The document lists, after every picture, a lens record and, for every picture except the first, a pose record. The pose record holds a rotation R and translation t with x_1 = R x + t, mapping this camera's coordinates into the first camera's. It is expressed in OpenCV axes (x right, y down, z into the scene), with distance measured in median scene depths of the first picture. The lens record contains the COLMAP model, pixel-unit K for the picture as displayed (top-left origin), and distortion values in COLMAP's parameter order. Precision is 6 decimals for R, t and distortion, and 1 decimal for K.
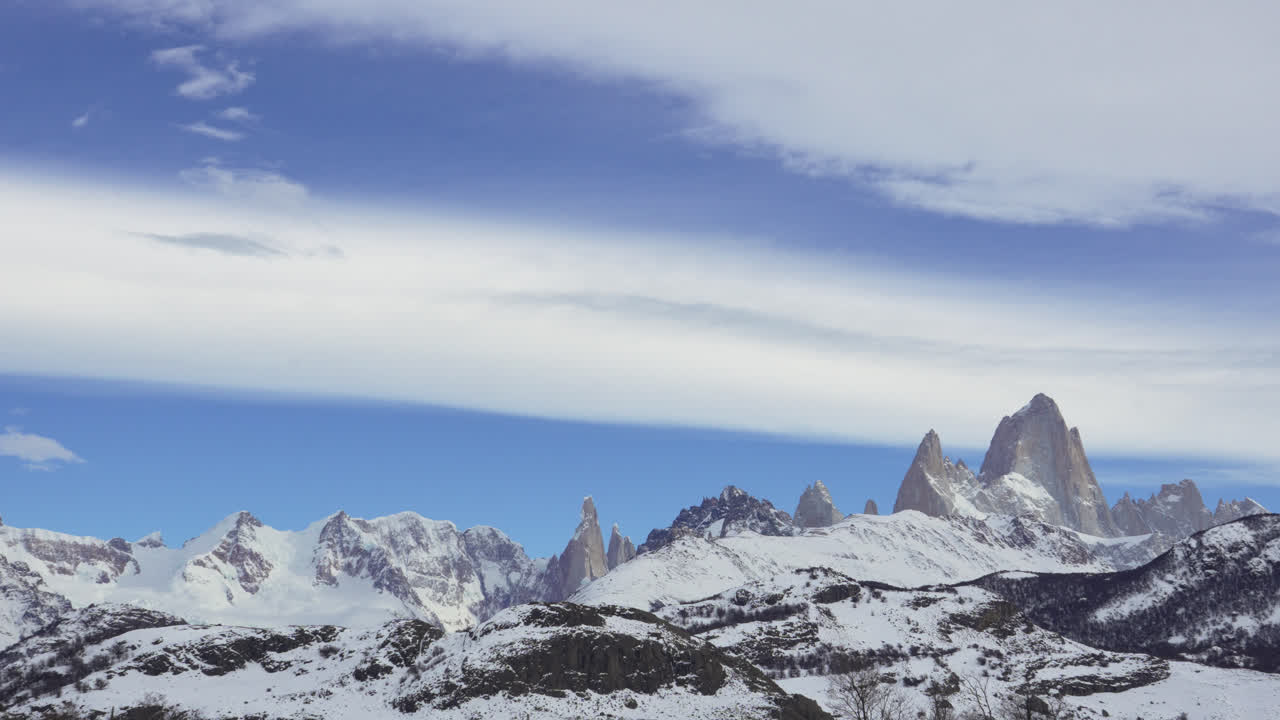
lens RADIAL K [[1868.4, 0, 637.3], [0, 1868.4, 361.7], [0, 0, 1]] dist [0.012125, 0.096616]
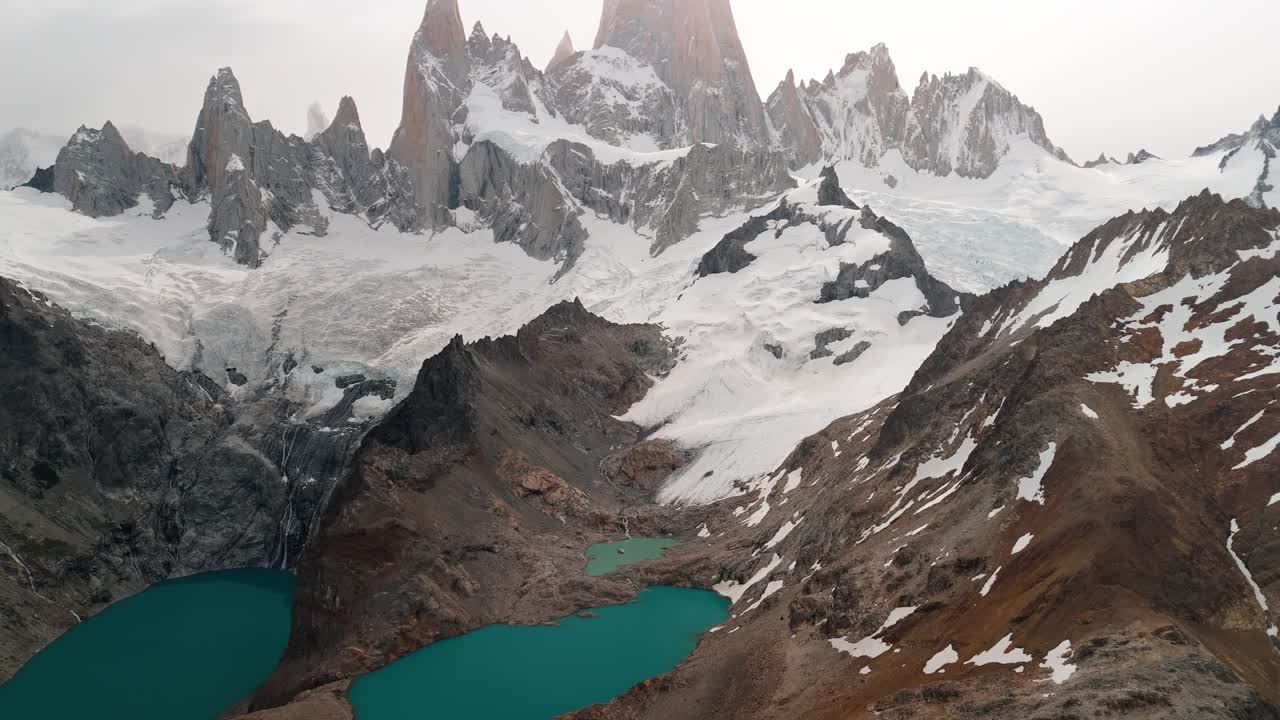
lens RADIAL K [[1033.6, 0, 627.7], [0, 1033.6, 355.8], [0, 0, 1]] dist [0.082093, -0.083818]
pose [[0.979665, 0.012447, -0.200251, 0.263106], [0.050099, 0.951284, 0.304220, 0.048312], [0.194282, -0.308066, 0.931316, 0.584012]]
